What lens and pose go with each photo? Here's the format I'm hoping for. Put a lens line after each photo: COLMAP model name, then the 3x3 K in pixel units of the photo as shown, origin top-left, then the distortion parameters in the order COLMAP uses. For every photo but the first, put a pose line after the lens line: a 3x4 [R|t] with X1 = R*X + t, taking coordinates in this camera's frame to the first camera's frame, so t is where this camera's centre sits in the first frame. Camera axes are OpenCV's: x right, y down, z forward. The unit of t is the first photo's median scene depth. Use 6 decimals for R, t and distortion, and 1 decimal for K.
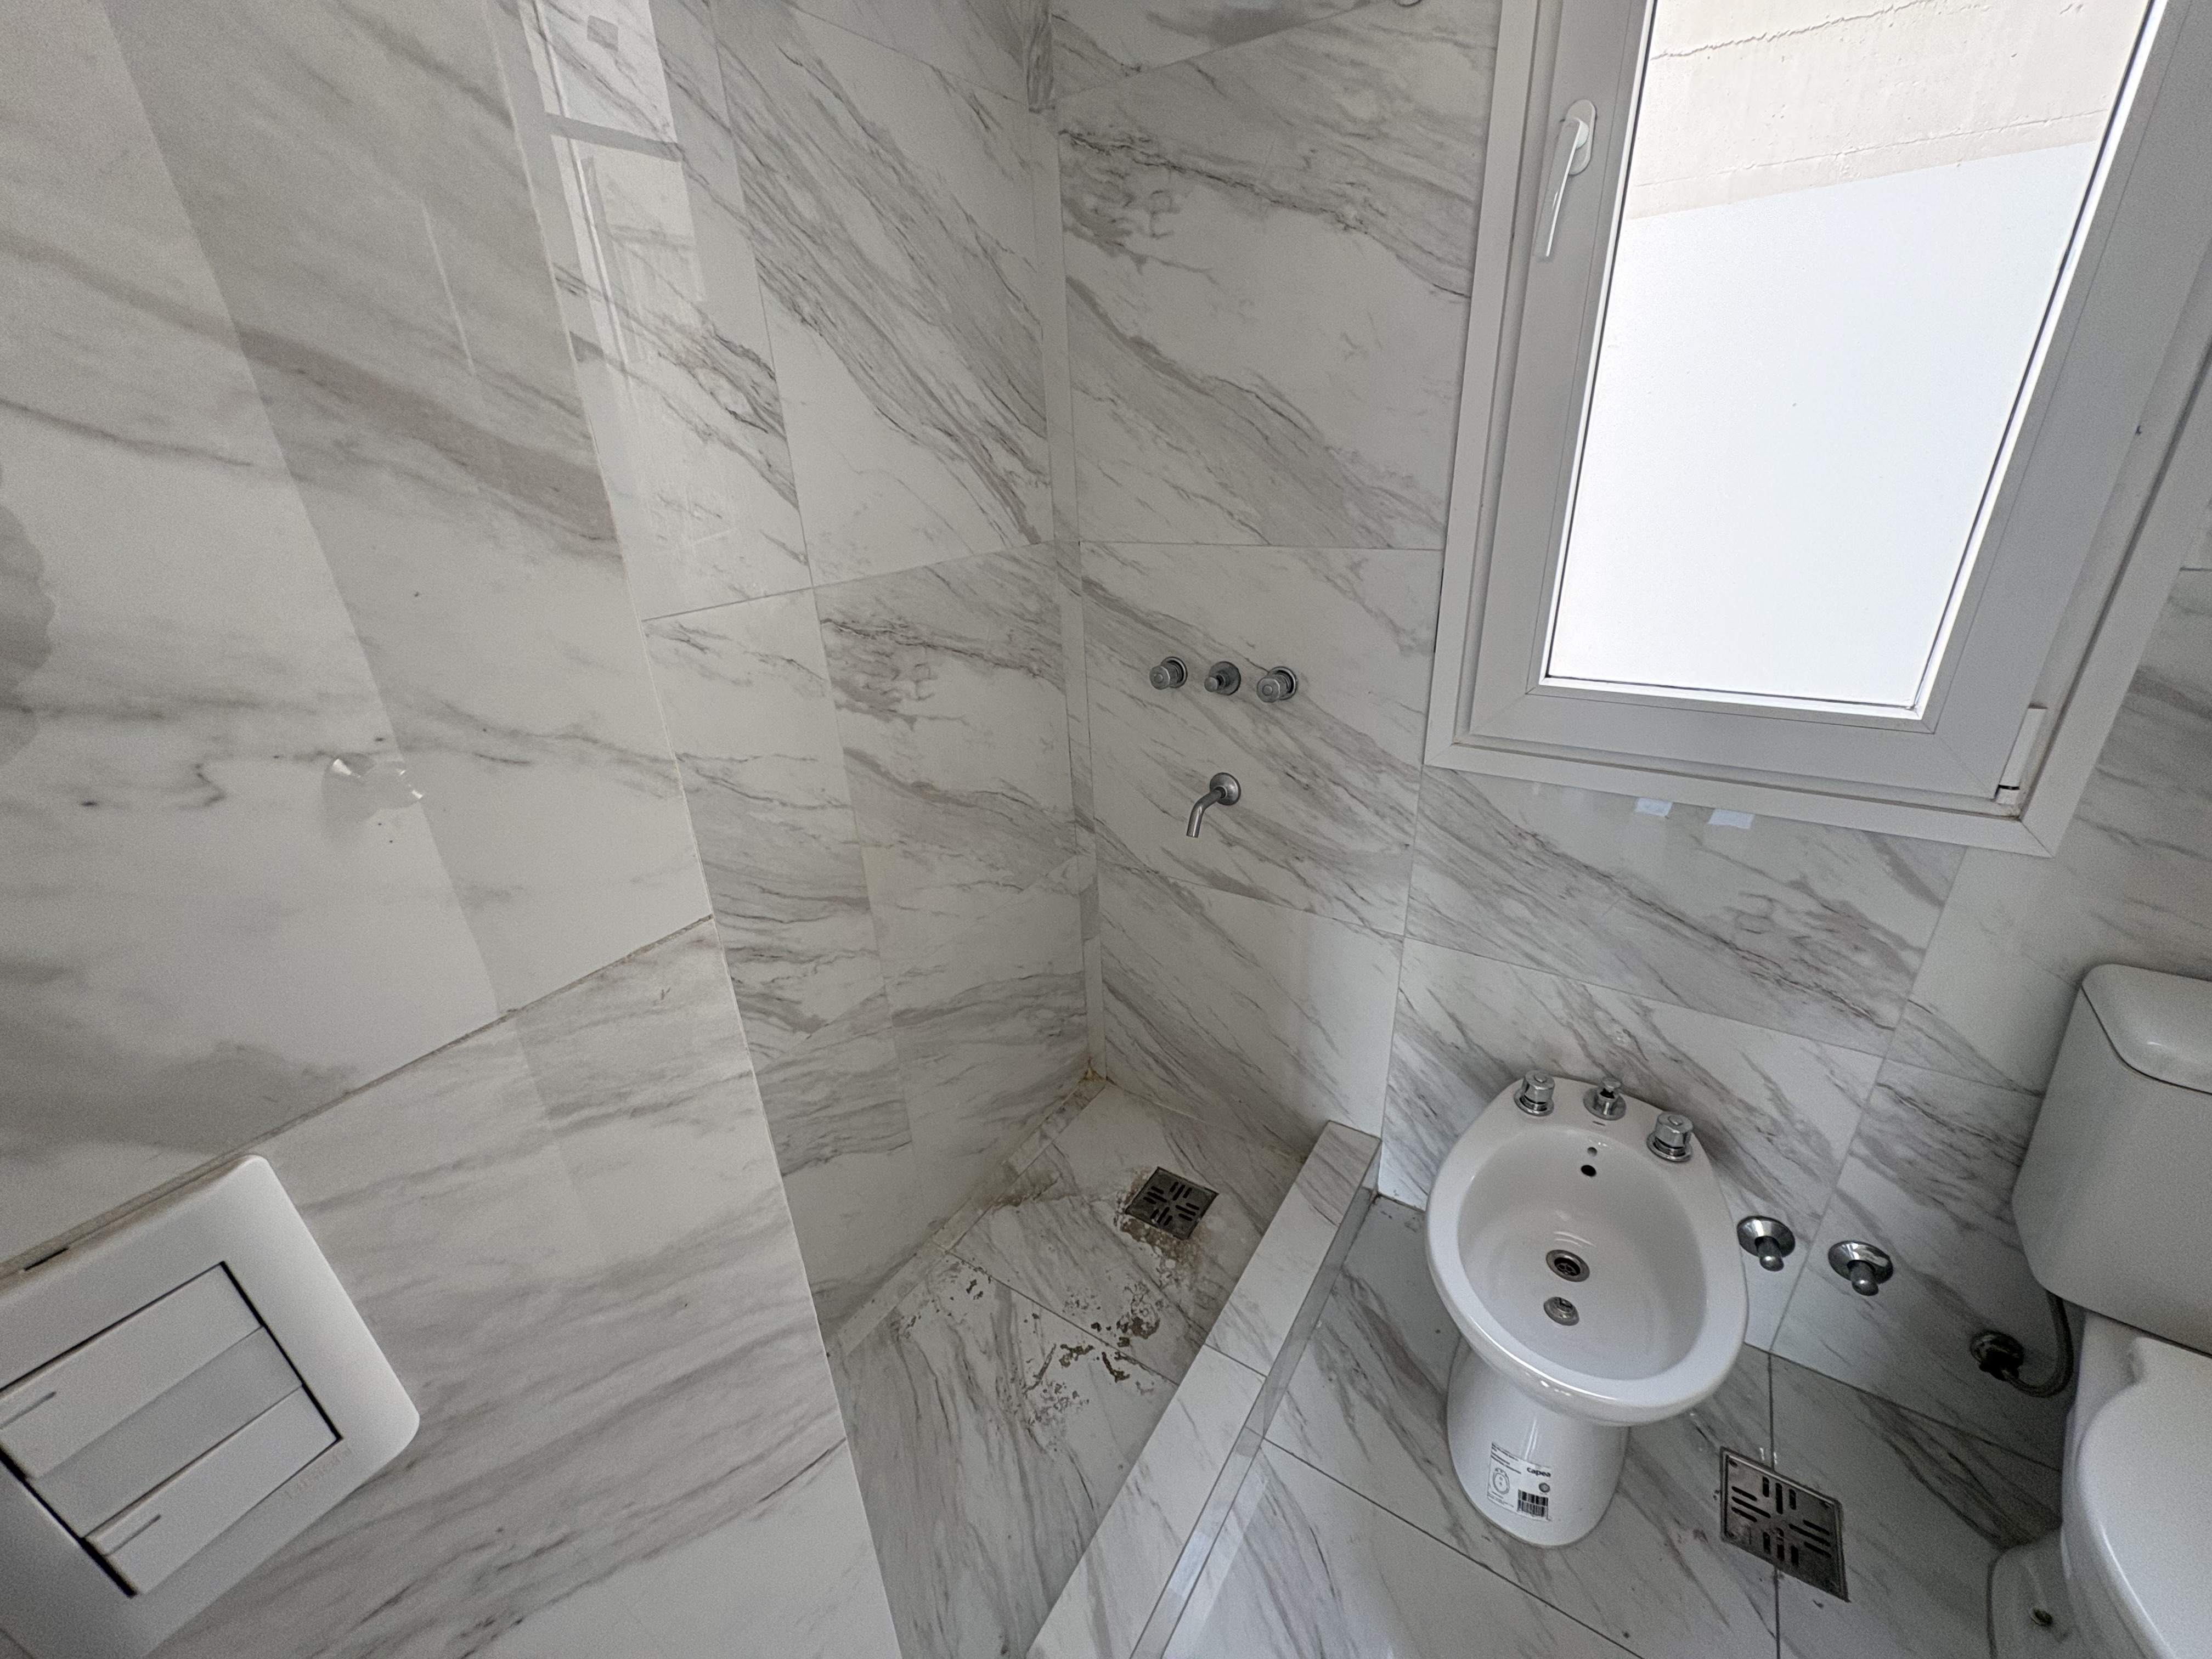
lens RADIAL K [[875.3, 0, 1104.0], [0, 875.3, 830.8], [0, 0, 1]] dist [-0.001760, -0.000165]
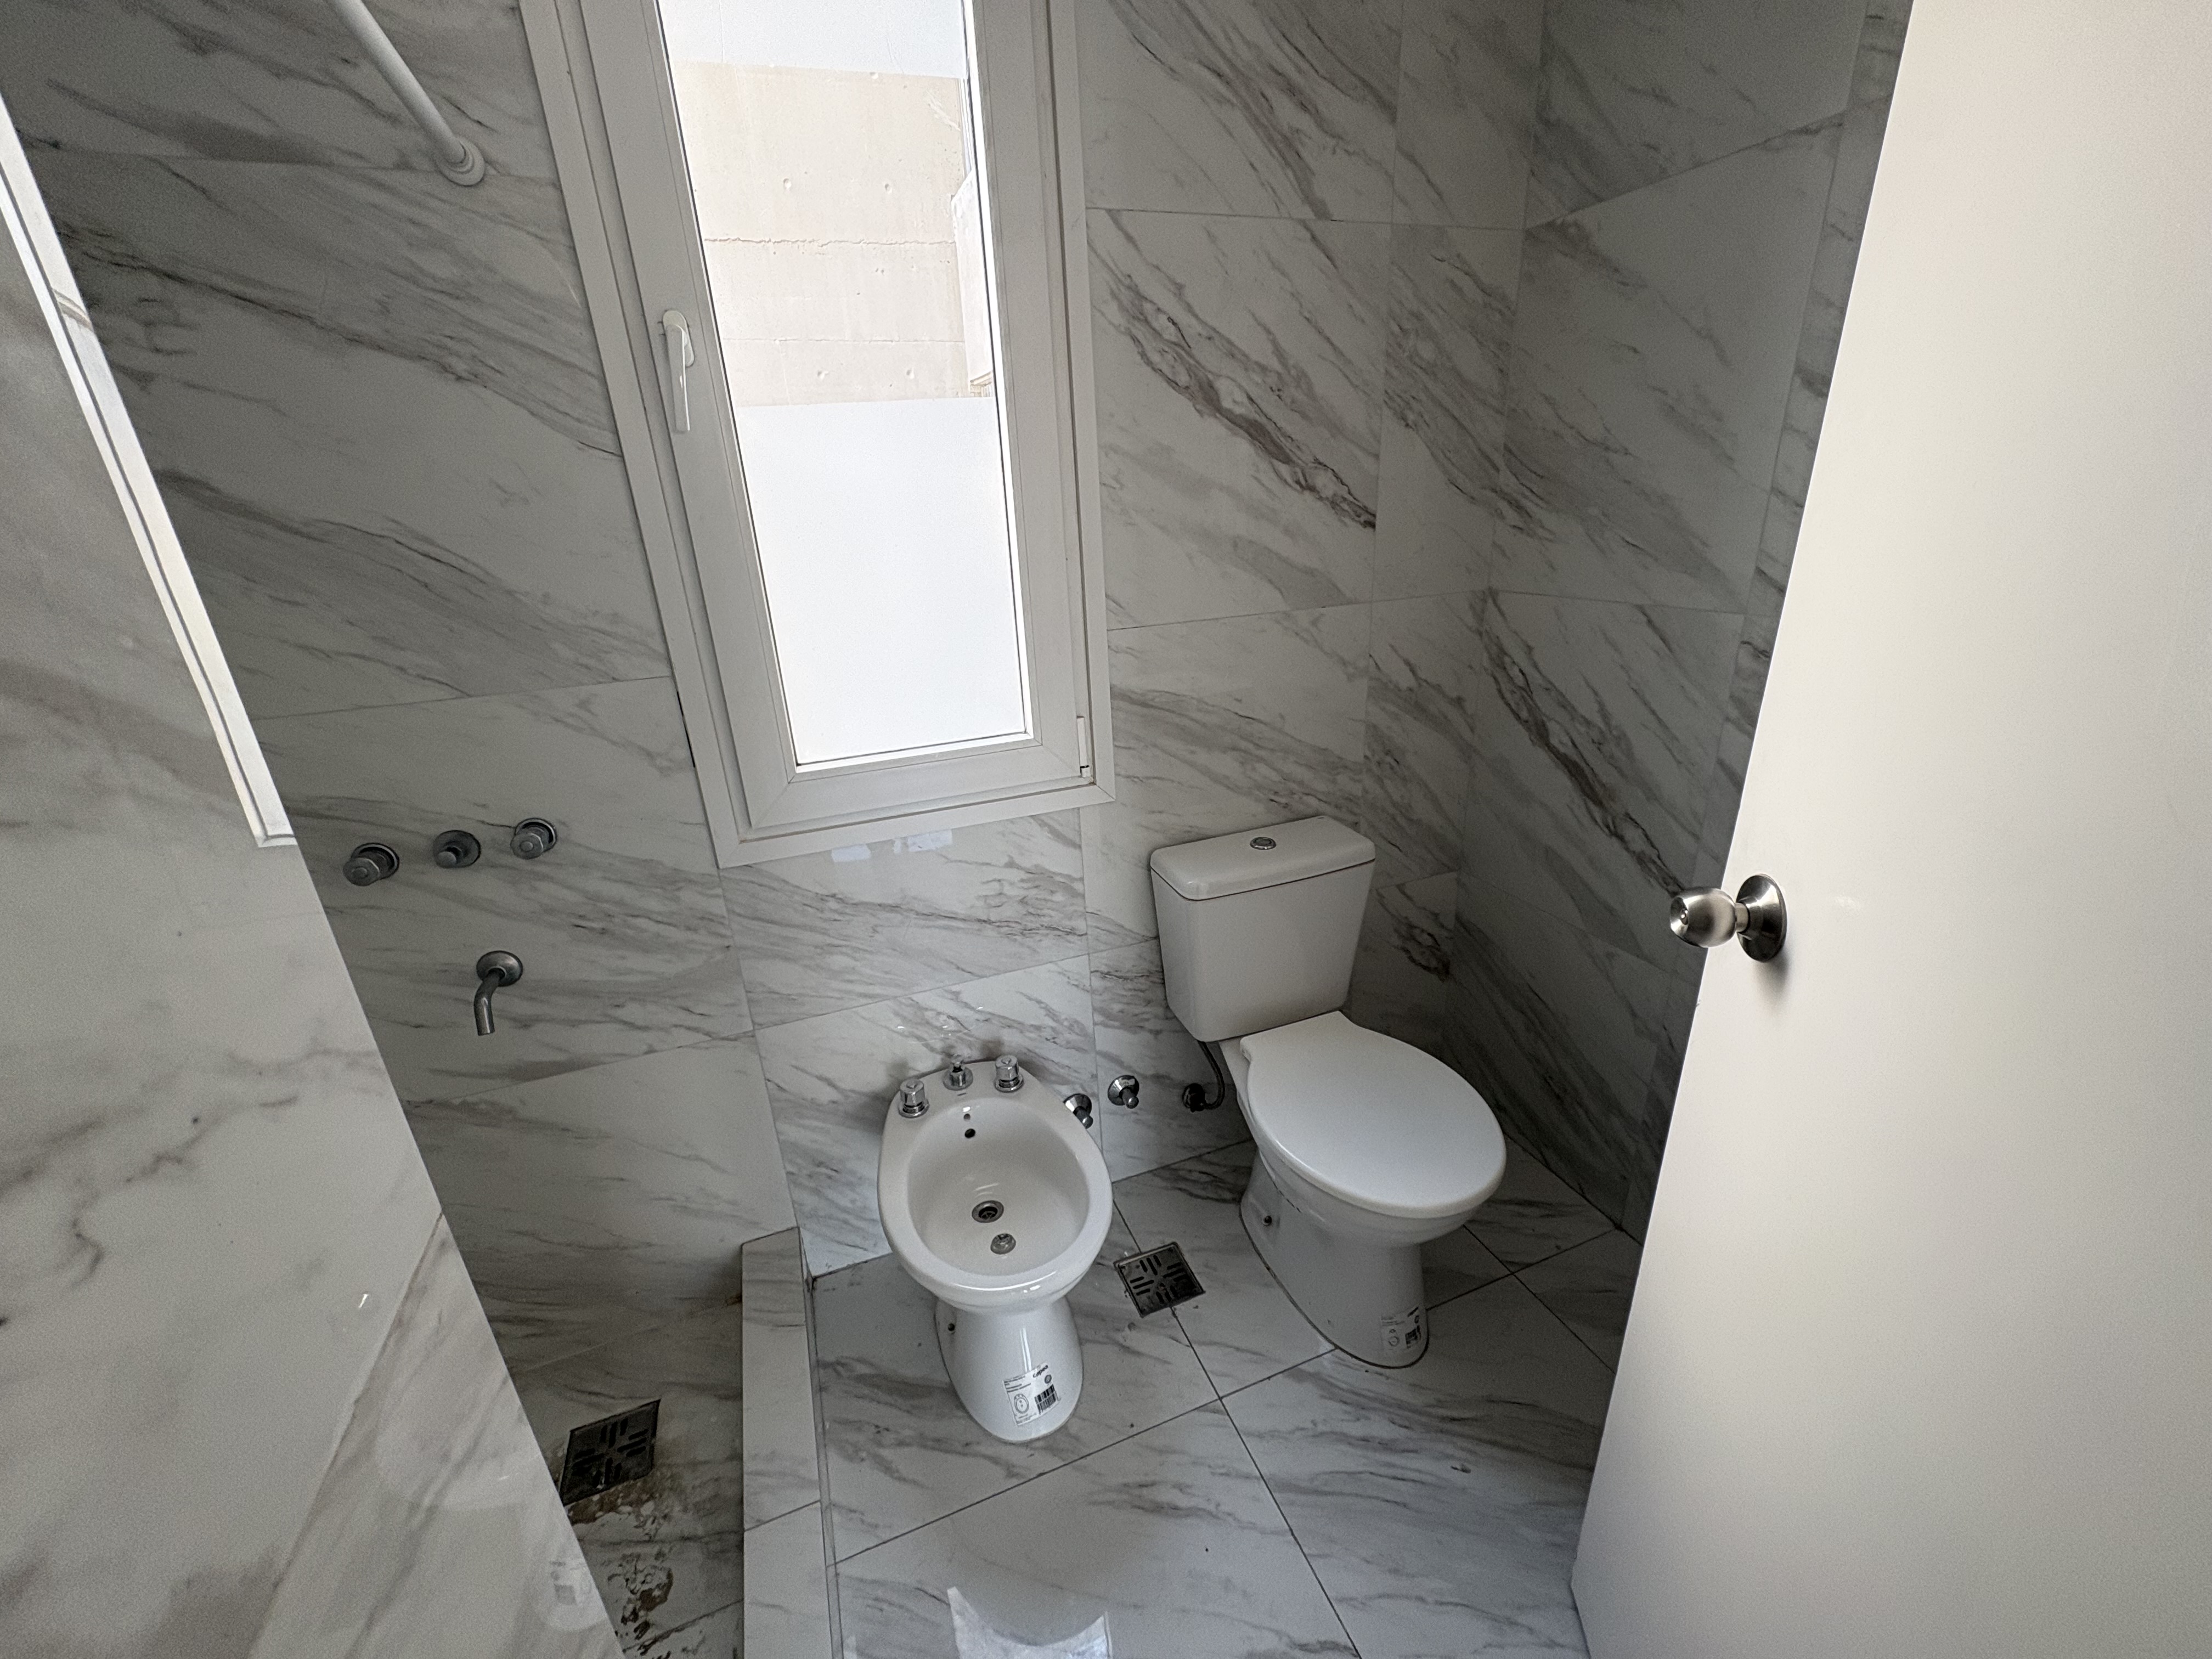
lens RADIAL K [[875.3, 0, 1104.0], [0, 875.3, 830.8], [0, 0, 1]] dist [-0.001760, -0.000165]
pose [[0.583604, -0.272485, 0.764956, -0.169286], [0.354393, 0.933040, 0.061984, -0.020460], [-0.730625, 0.234921, 0.641093, -0.032175]]
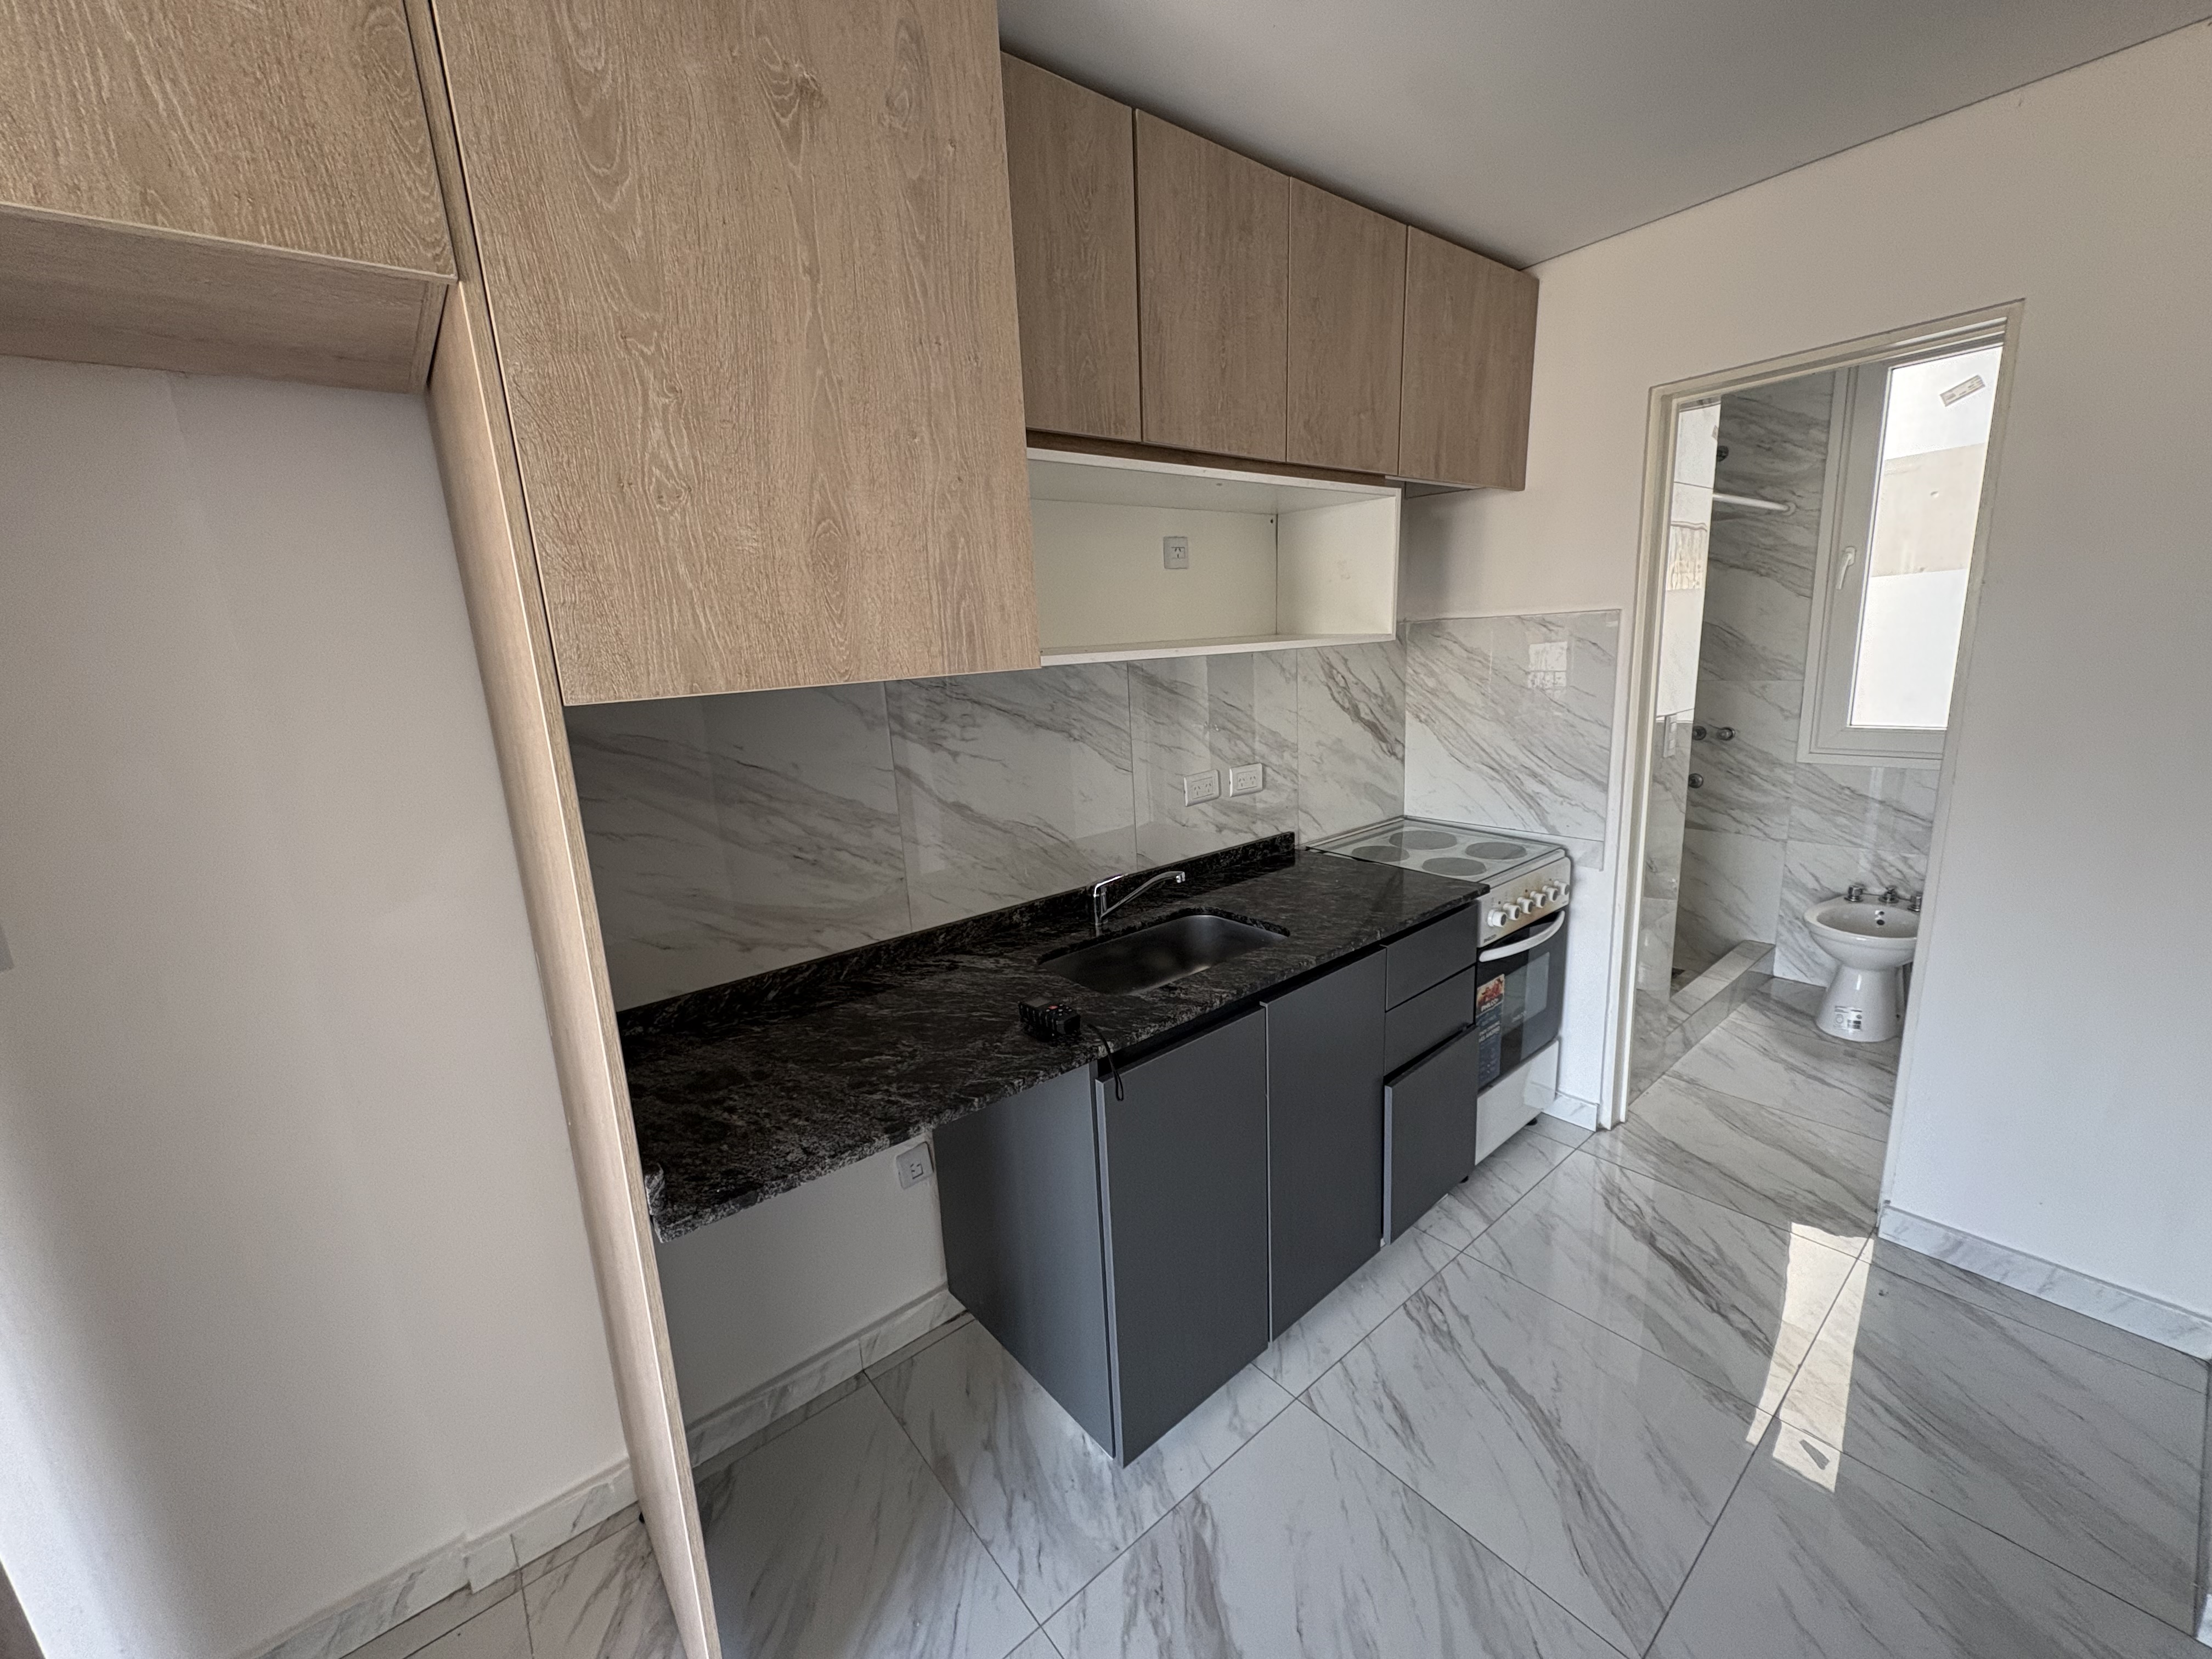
lens RADIAL K [[875.3, 0, 1104.0], [0, 875.3, 830.8], [0, 0, 1]] dist [-0.001760, -0.000165]
pose [[0.953309, 0.056704, -0.296625, -0.827550], [-0.114400, 0.976820, -0.180932, 0.851937], [0.279489, 0.206418, 0.937698, -2.002695]]
